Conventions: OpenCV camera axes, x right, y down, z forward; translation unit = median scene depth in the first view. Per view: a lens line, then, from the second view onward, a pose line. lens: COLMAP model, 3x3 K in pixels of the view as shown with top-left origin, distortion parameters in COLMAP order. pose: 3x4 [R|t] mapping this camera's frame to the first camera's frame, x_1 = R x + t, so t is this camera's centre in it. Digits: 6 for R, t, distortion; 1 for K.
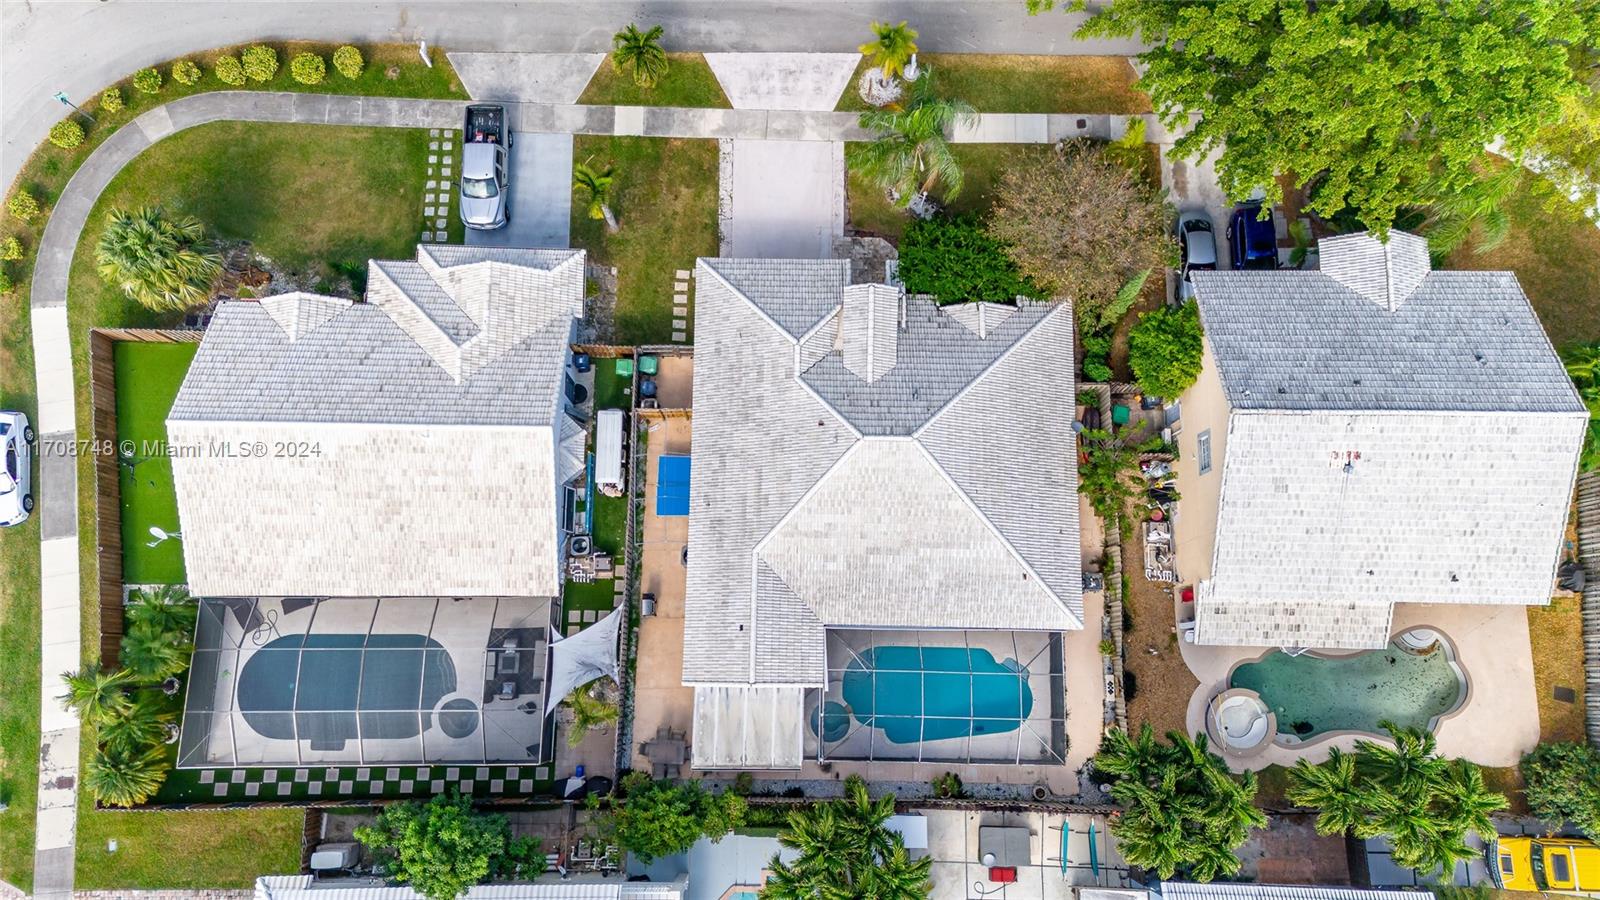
lens RADIAL K [[1087.5, 0, 803.6], [0, 1087.5, 449.7], [0, 0, 1]] dist [0.053478, -0.002268]
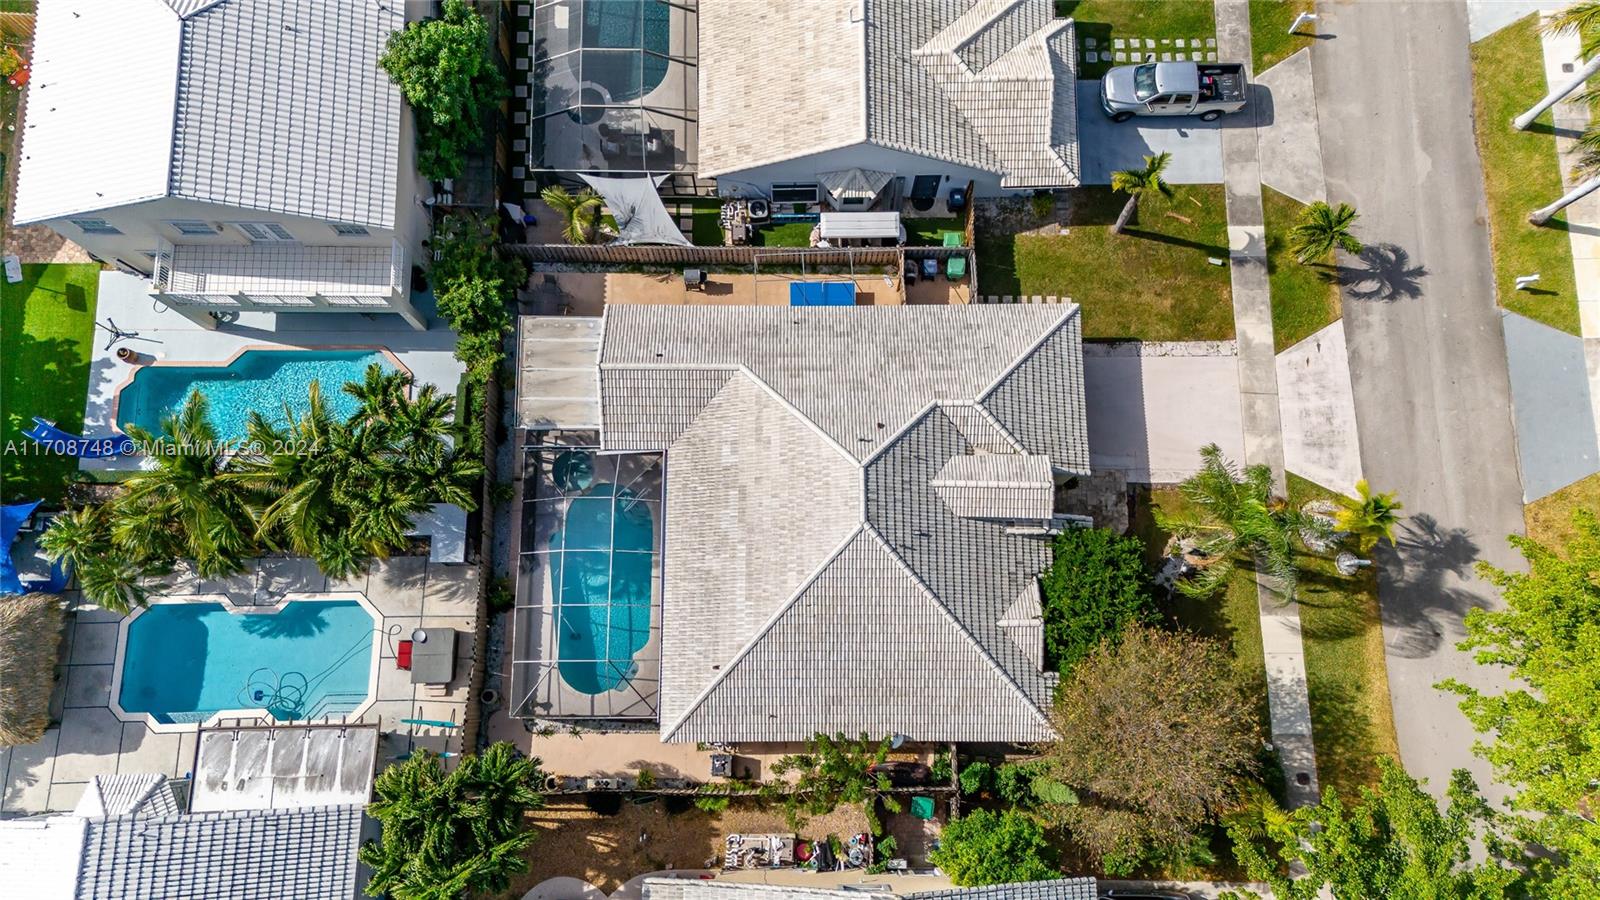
lens RADIAL K [[1087.5, 0, 803.6], [0, 1087.5, 449.7], [0, 0, 1]] dist [0.053478, -0.002268]
pose [[0.017662, 0.977520, -0.210103, 0.203756], [-0.982208, 0.056257, 0.179170, -0.110853], [0.186962, 0.203200, 0.961122, 0.133413]]
